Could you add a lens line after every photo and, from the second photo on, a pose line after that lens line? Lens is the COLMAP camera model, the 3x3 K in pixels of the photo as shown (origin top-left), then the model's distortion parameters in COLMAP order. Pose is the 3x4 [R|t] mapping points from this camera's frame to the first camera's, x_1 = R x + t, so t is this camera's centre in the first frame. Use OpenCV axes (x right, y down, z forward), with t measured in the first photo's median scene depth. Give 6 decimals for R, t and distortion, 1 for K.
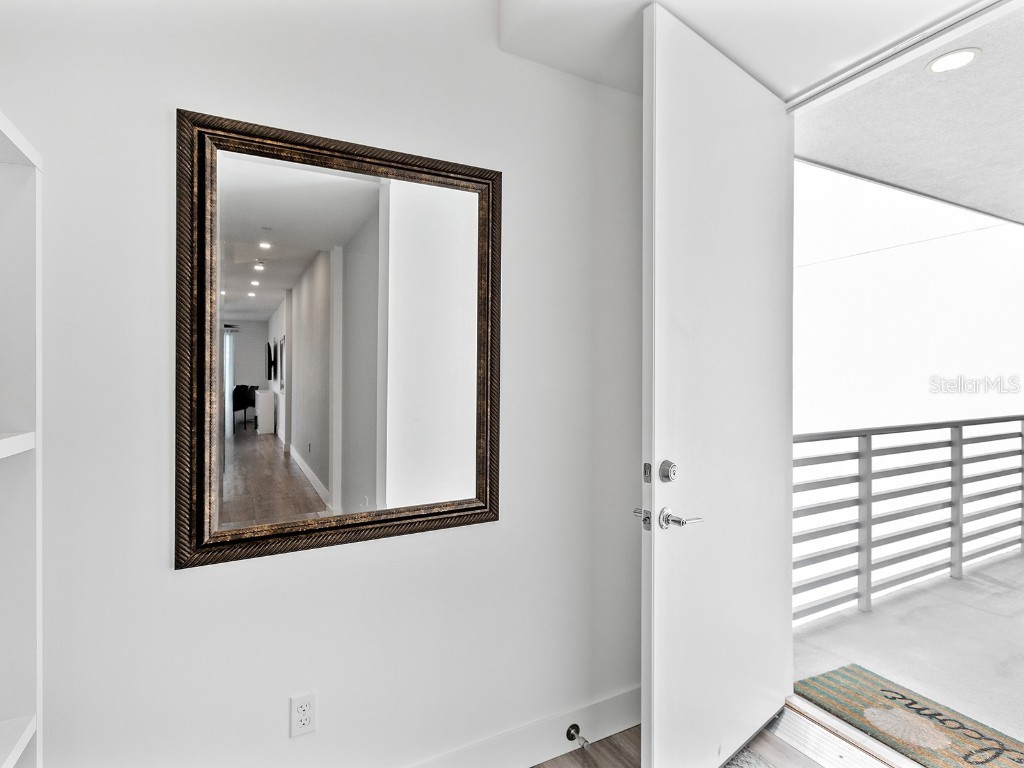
lens RADIAL K [[520.2, 0, 519.9], [0, 520.2, 380.6], [0, 0, 1]] dist [-0.000898, -0.000605]
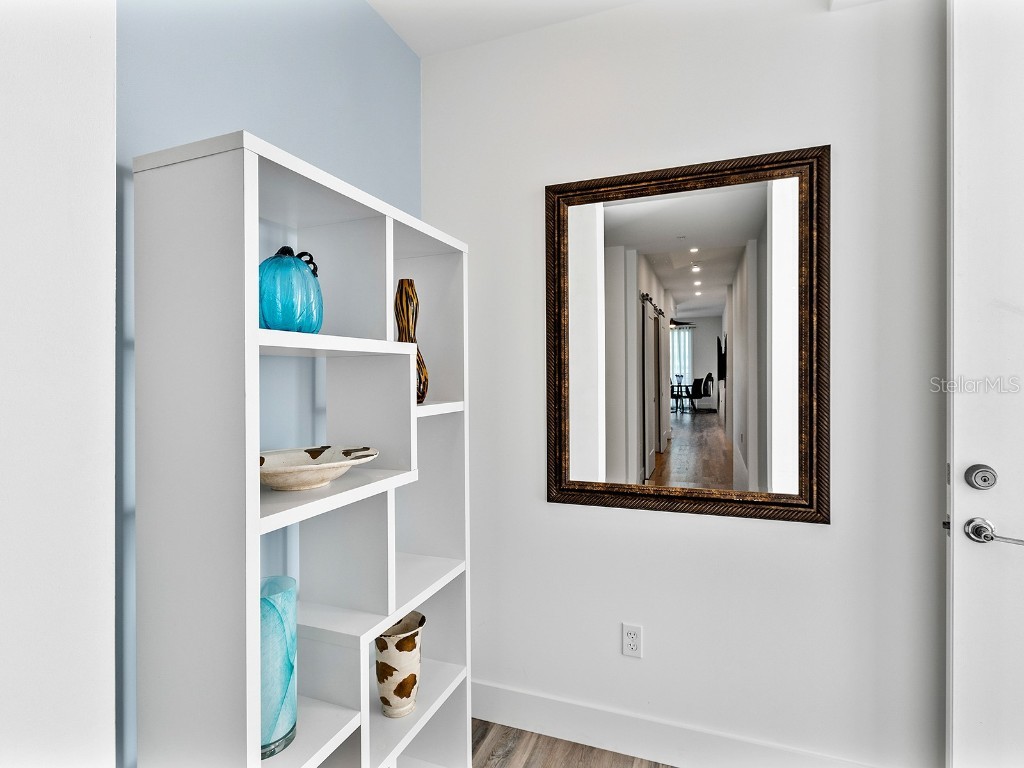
lens RADIAL K [[520.2, 0, 519.9], [0, 520.2, 380.6], [0, 0, 1]] dist [-0.000898, -0.000605]
pose [[0.665140, 0.011245, -0.746634, 0.292394], [0.000089, 0.999885, 0.015138, 0.000022], [0.746719, -0.010135, 0.665062, -0.021266]]
